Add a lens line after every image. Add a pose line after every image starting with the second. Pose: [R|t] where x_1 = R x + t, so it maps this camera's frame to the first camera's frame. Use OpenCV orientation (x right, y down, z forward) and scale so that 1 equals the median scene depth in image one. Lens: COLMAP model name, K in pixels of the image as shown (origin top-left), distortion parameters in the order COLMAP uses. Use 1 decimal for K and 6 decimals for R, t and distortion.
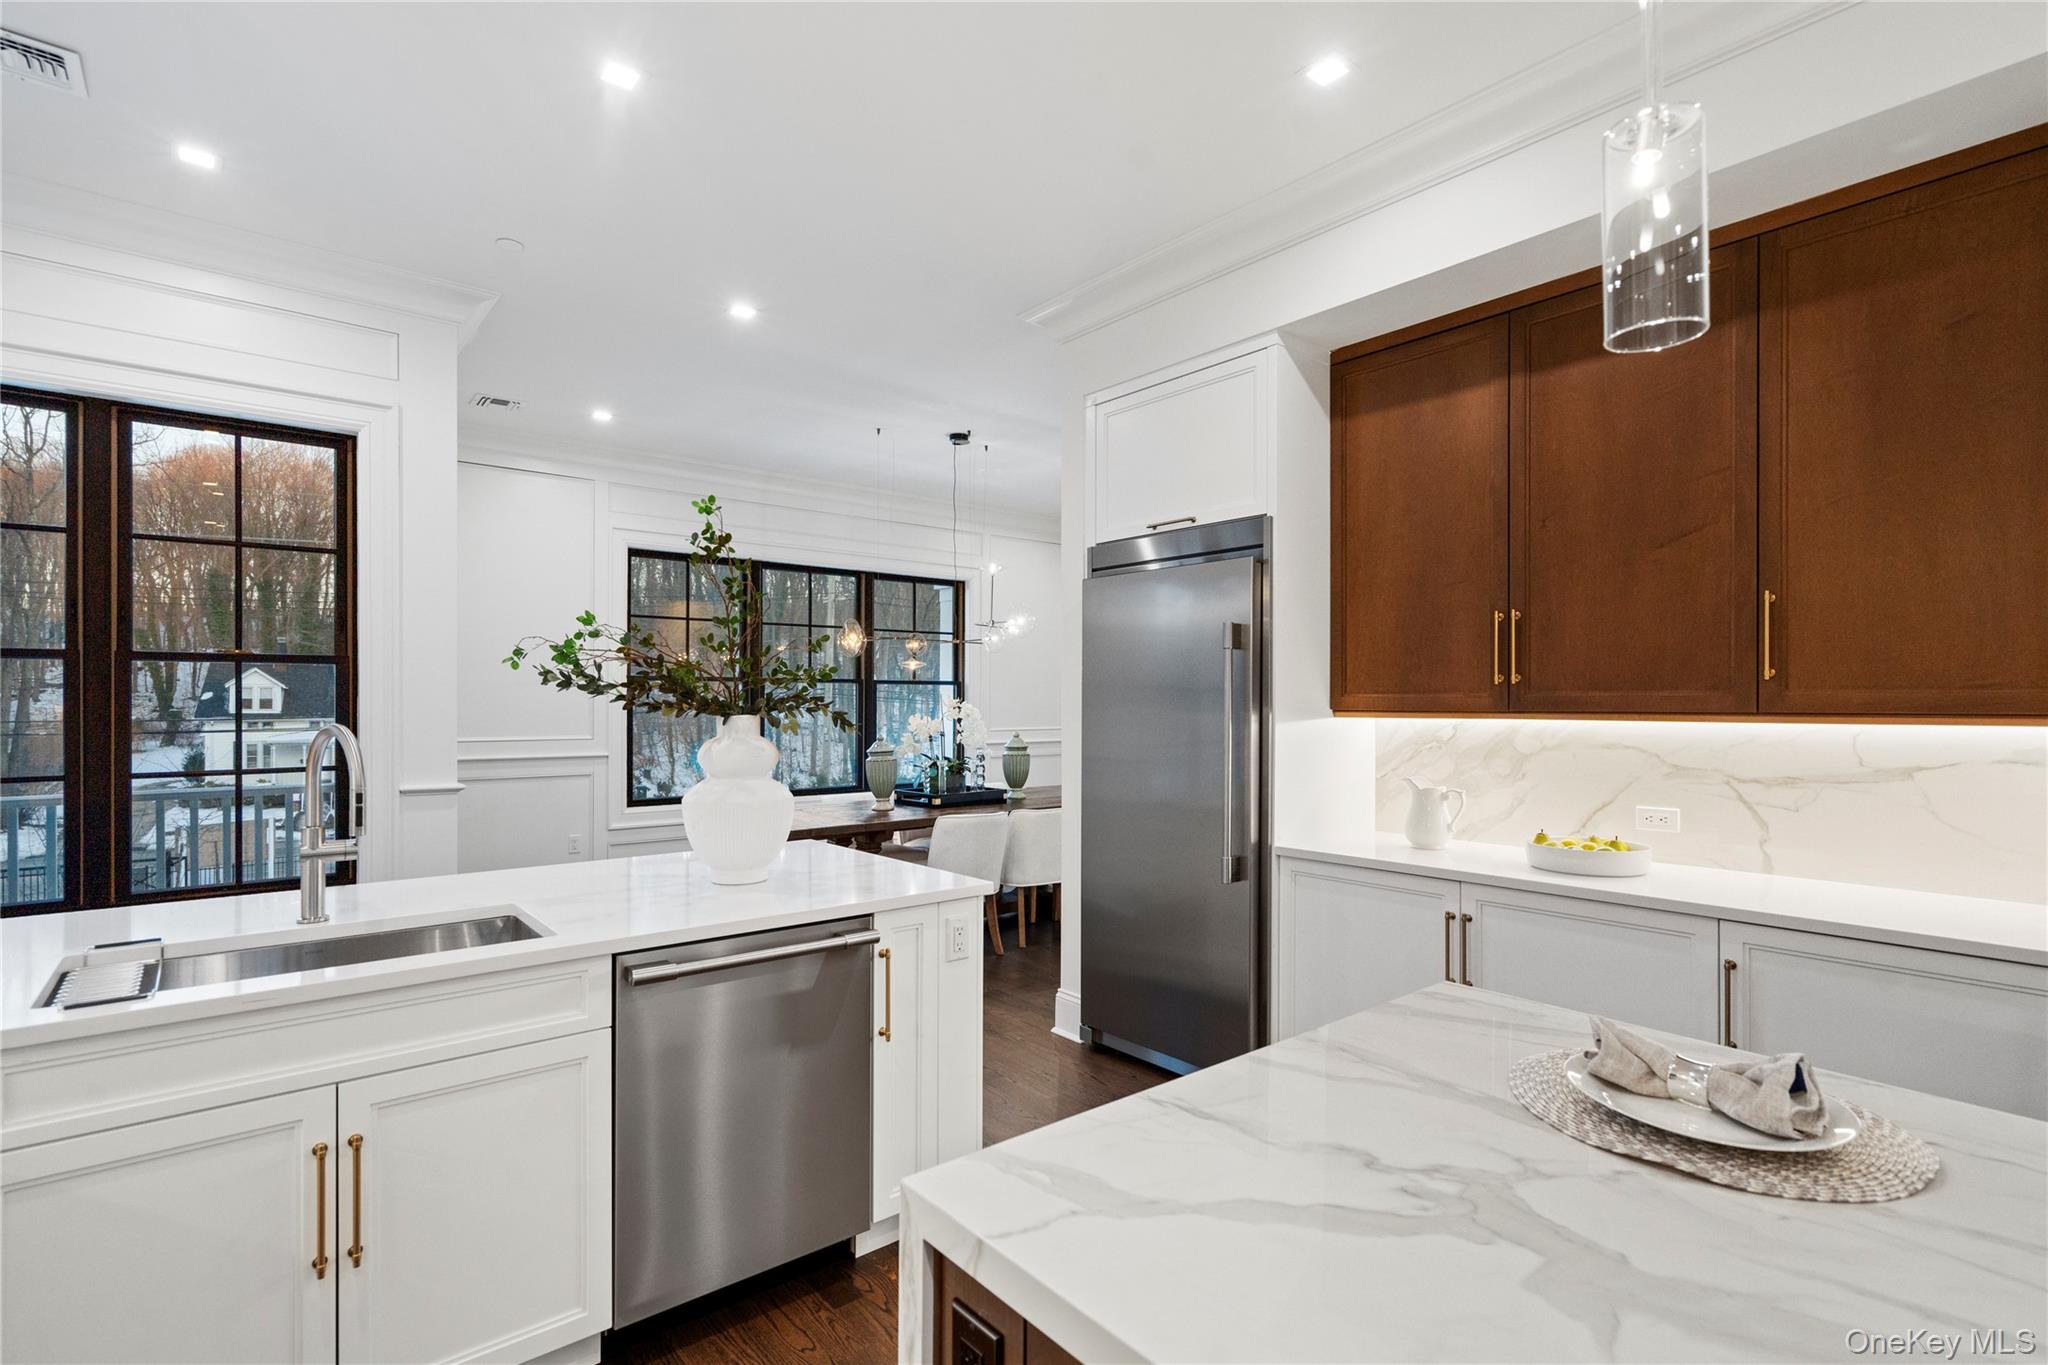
lens RADIAL K [[968.2, 0, 1020.2], [0, 968.2, 701.5], [0, 0, 1]] dist [0.001014, 0.000204]
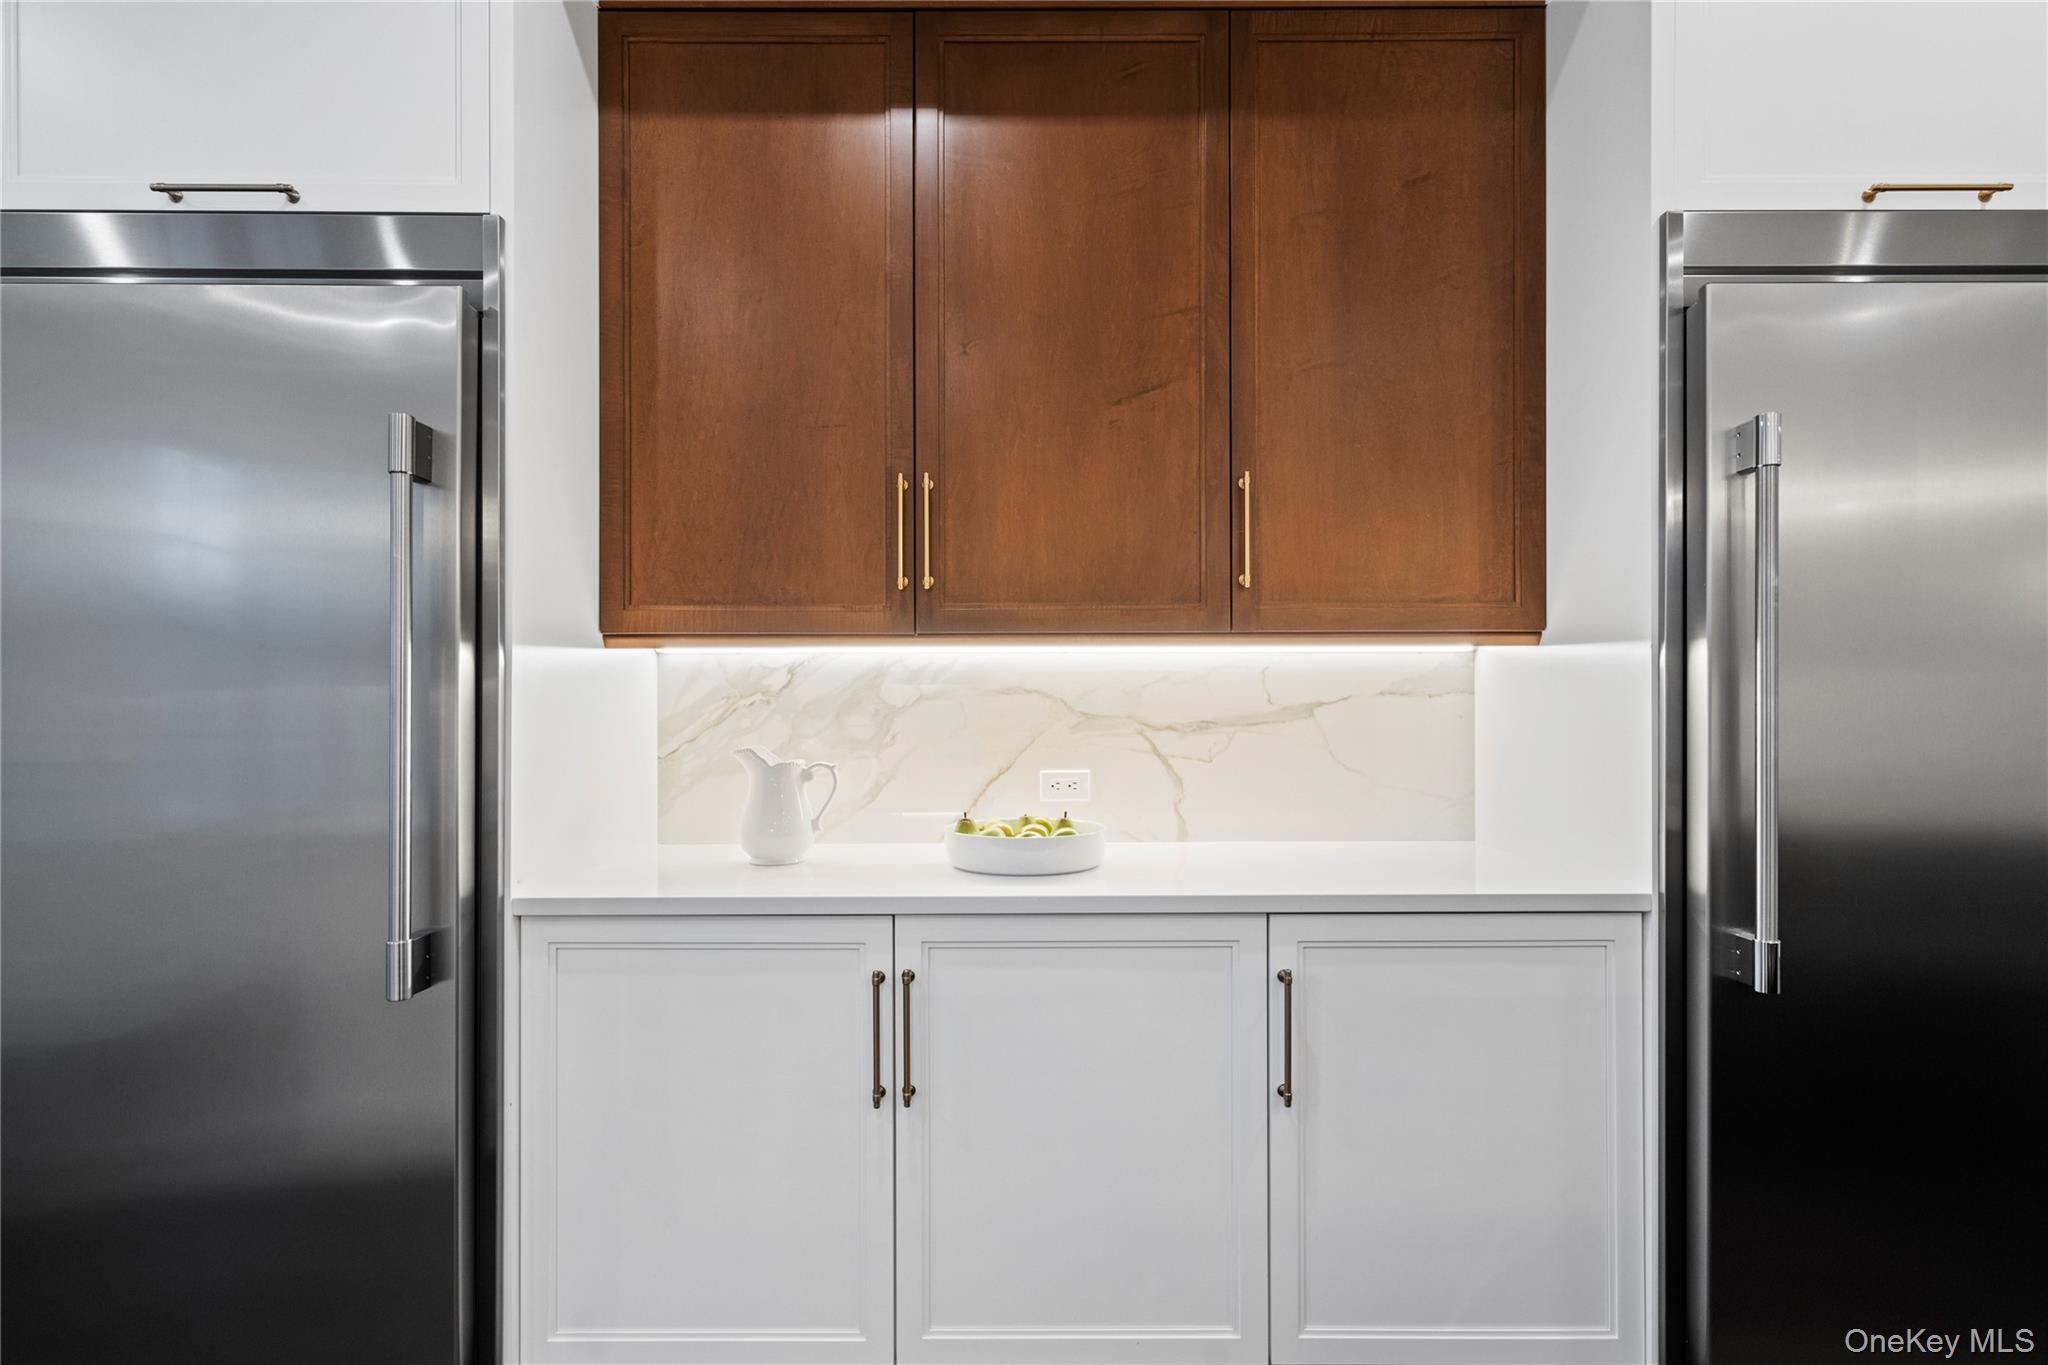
lens RADIAL K [[968.2, 0, 1020.2], [0, 968.2, 701.5], [0, 0, 1]] dist [0.001014, 0.000204]
pose [[0.635796, -0.000337, 0.771857, 0.050384], [0.002762, 0.999994, -0.001839, 0.052950], [-0.771852, 0.003301, 0.635793, 0.504334]]
